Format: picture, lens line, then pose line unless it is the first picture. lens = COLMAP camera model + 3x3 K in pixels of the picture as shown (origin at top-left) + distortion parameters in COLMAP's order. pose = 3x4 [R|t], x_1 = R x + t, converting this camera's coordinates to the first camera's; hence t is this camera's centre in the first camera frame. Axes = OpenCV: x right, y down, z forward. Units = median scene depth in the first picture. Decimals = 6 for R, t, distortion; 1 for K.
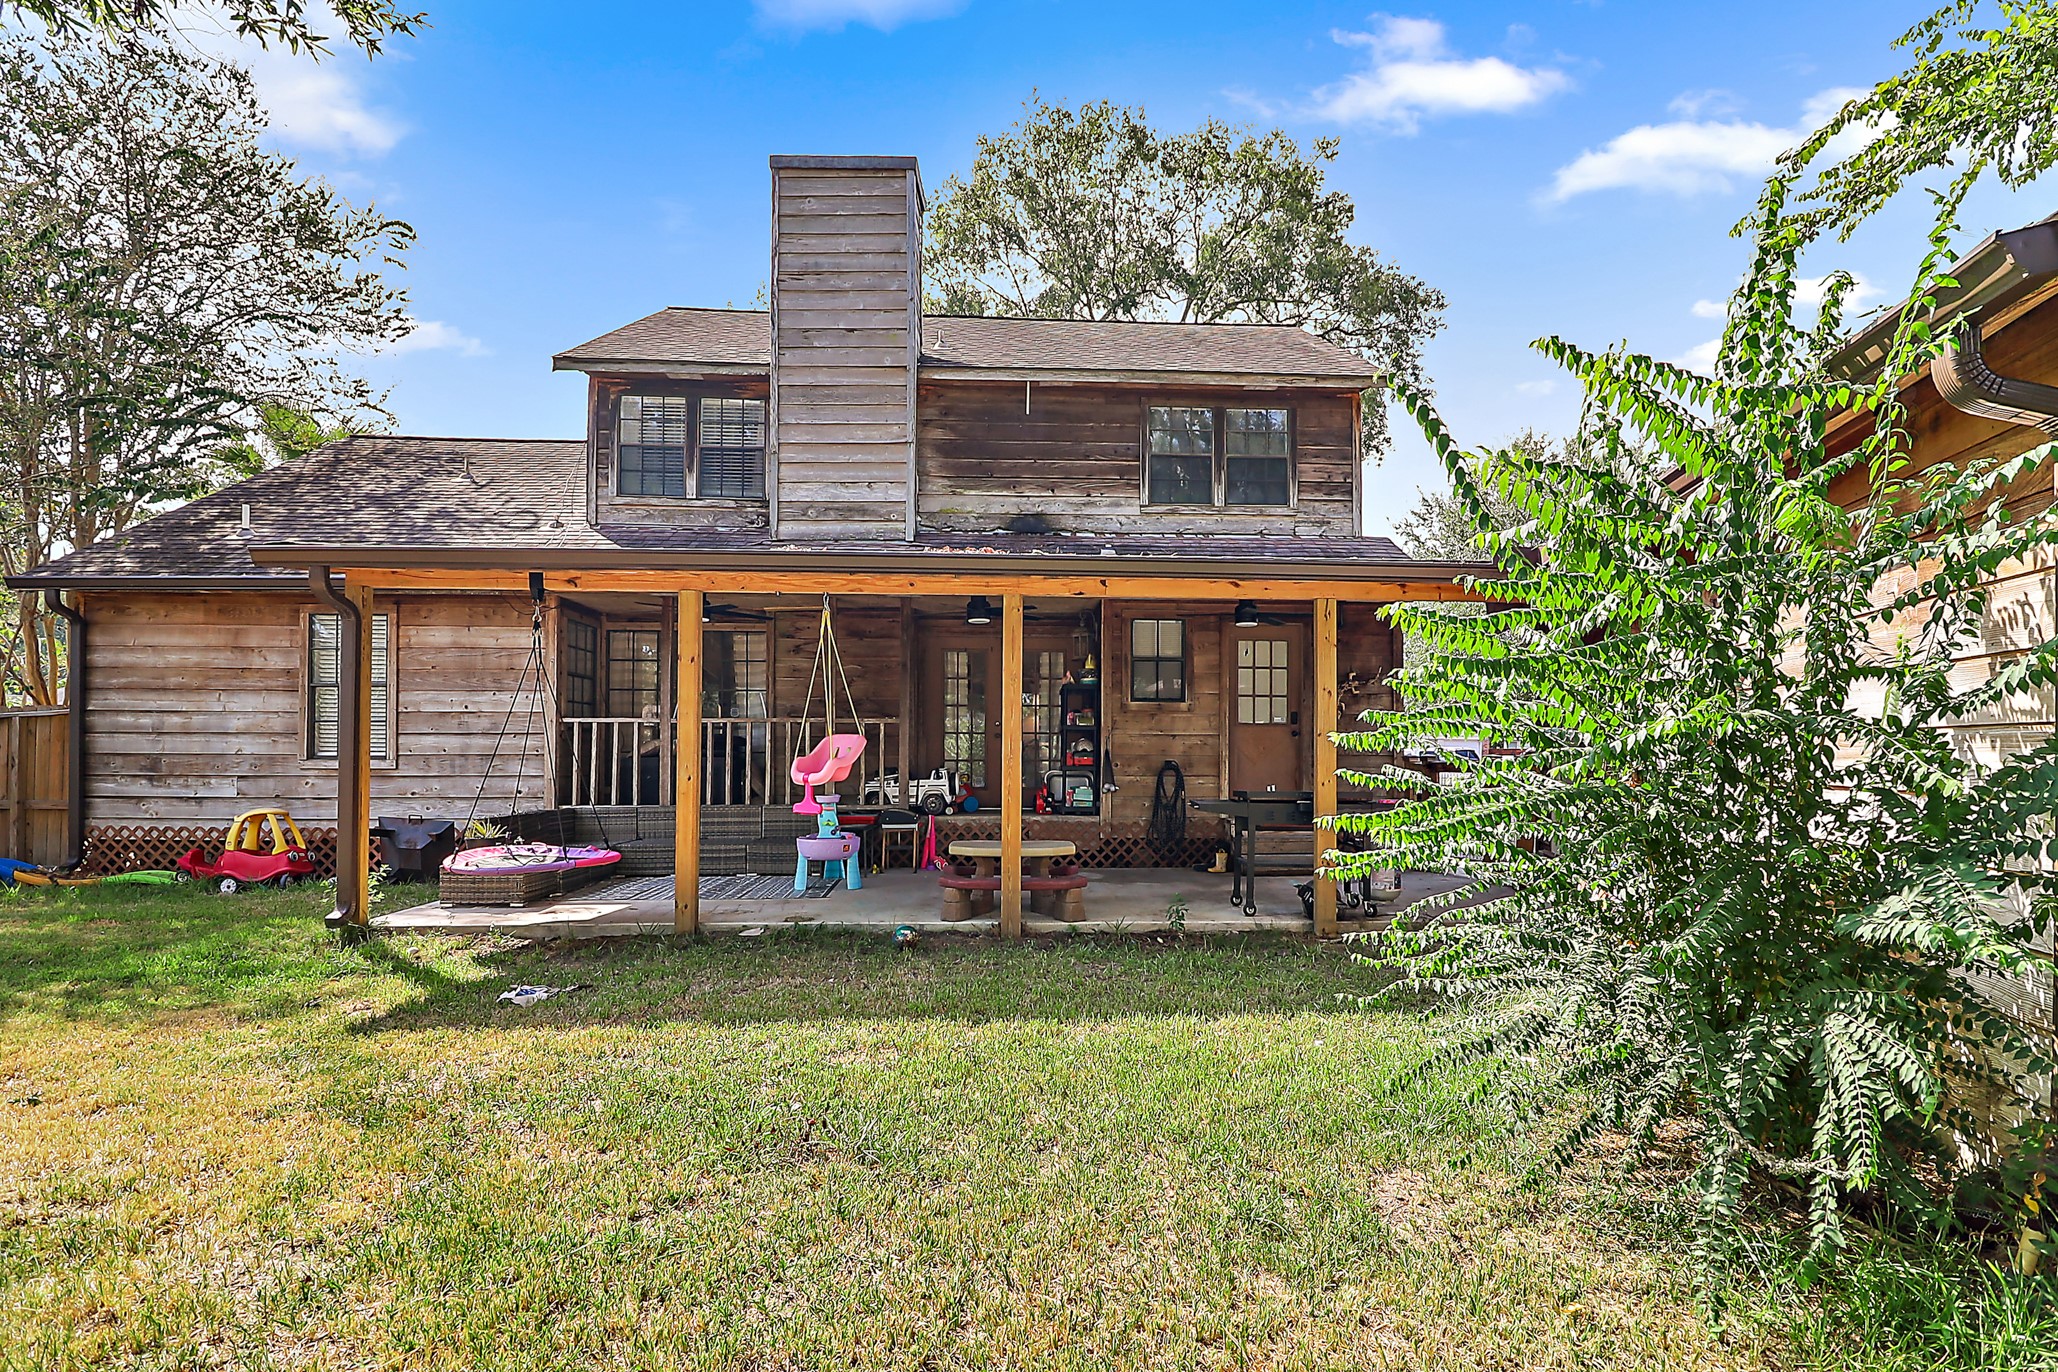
lens RADIAL K [[982.0, 0, 1034.5], [0, 982.0, 744.5], [0, 0, 1]] dist [-0.013107, -0.005185]
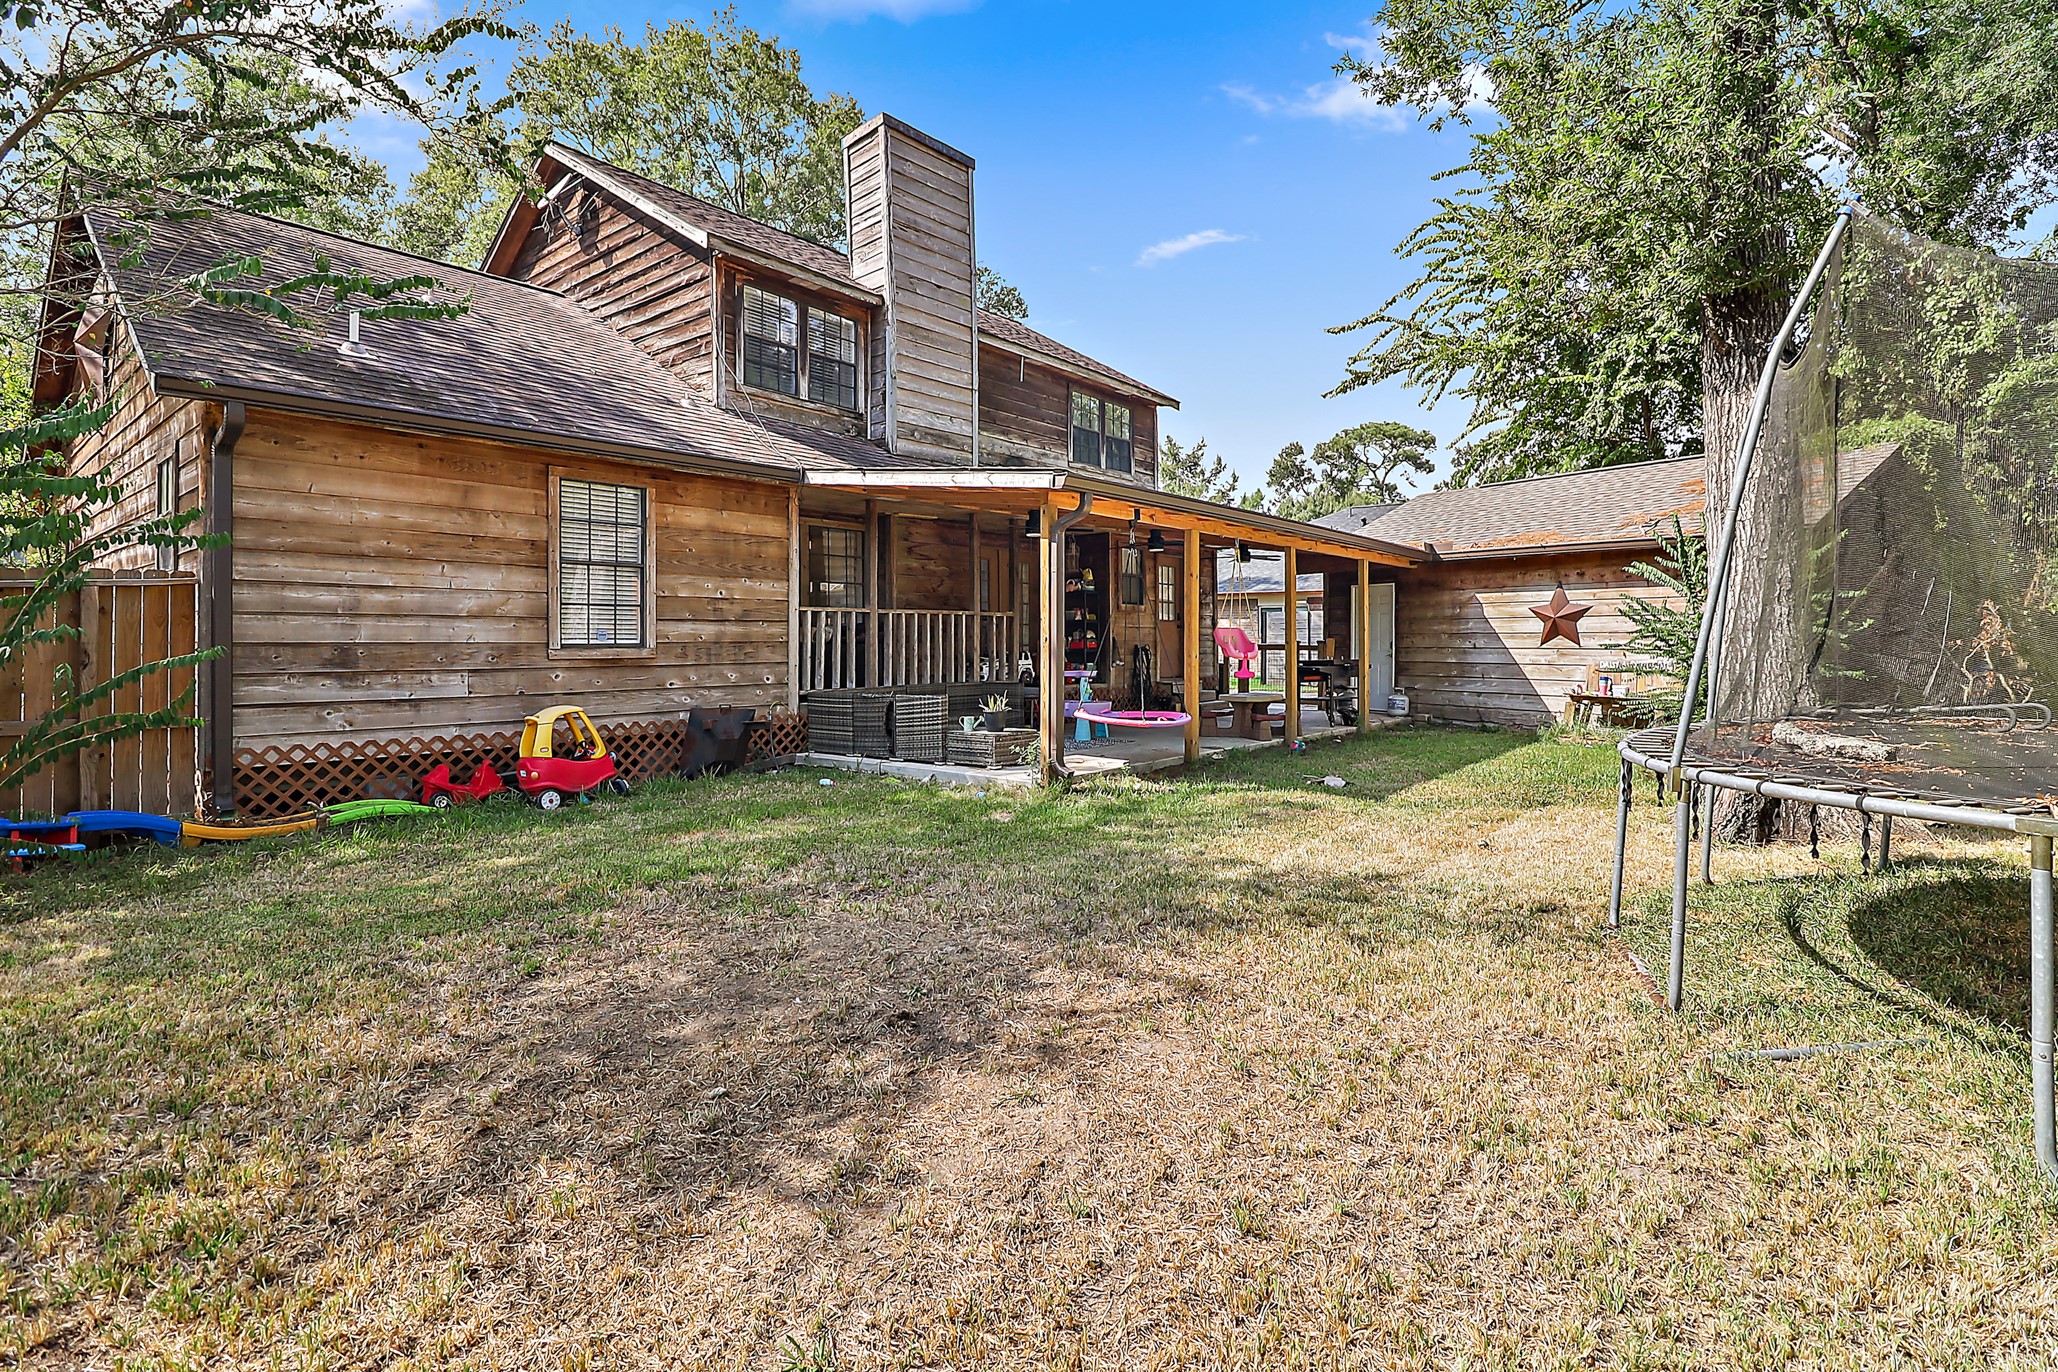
lens RADIAL K [[982.0, 0, 1057.1], [0, 982.0, 639.6], [0, 0, 1]] dist [-0.013107, -0.005185]
pose [[0.661448, -0.002854, 0.749986, -1.090940], [-0.001685, 0.999985, 0.005291, 0.002150], [-0.749989, -0.004764, 0.661433, 0.105462]]
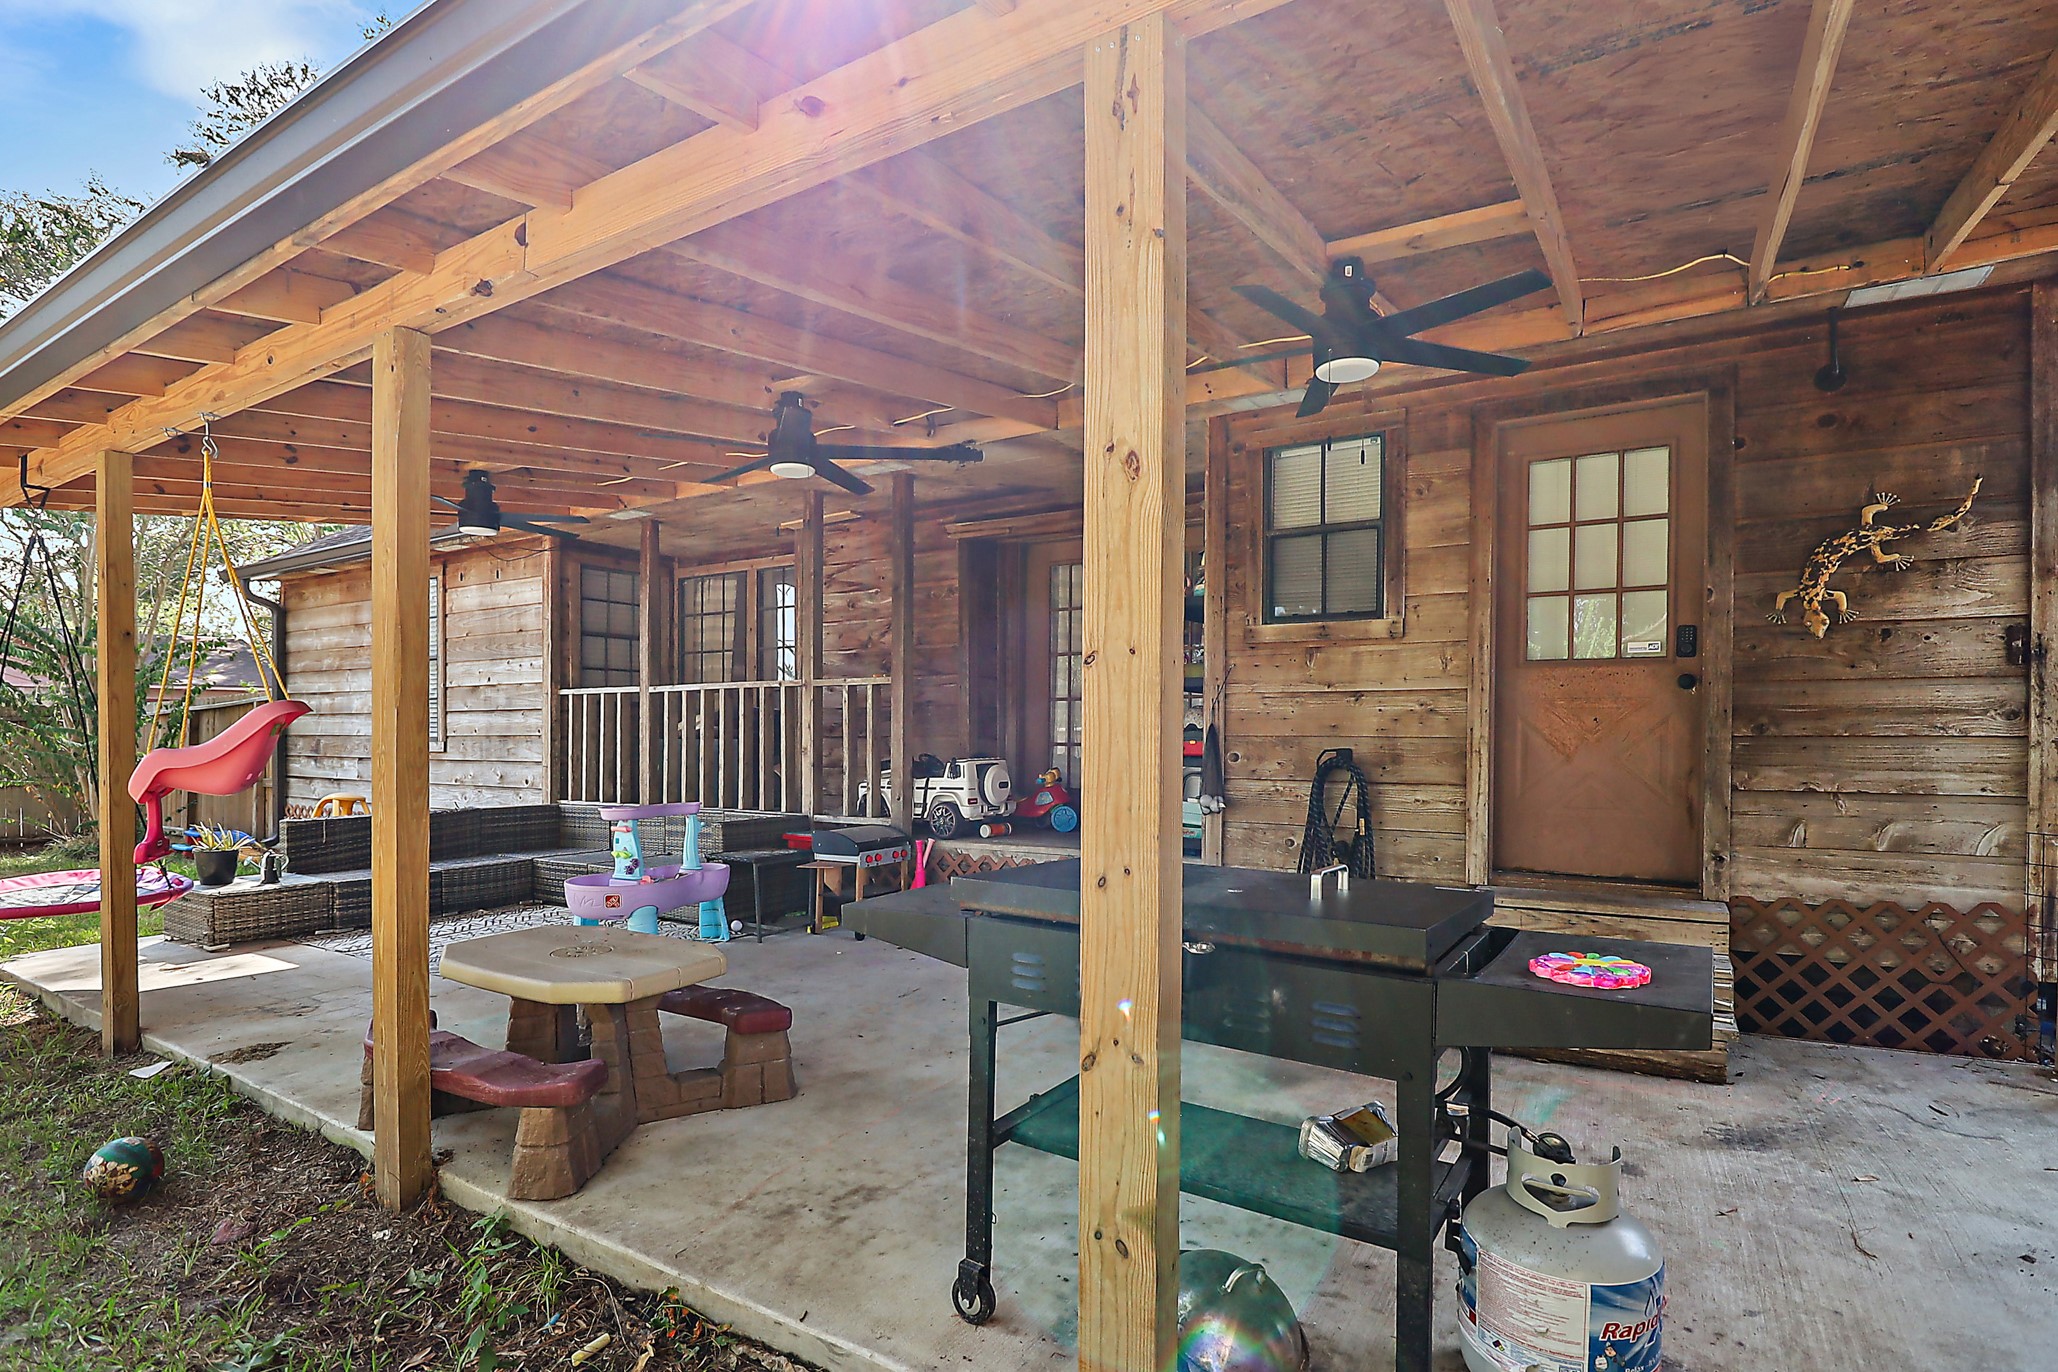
lens RADIAL K [[982.0, 0, 1026.8], [0, 982.0, 736.6], [0, 0, 1]] dist [-0.013107, -0.005185]
pose [[0.832672, 0.000419, -0.553766, 0.271093], [0.007904, 0.999889, 0.012642, 0.003967], [0.553709, -0.014904, 0.832577, 0.554114]]
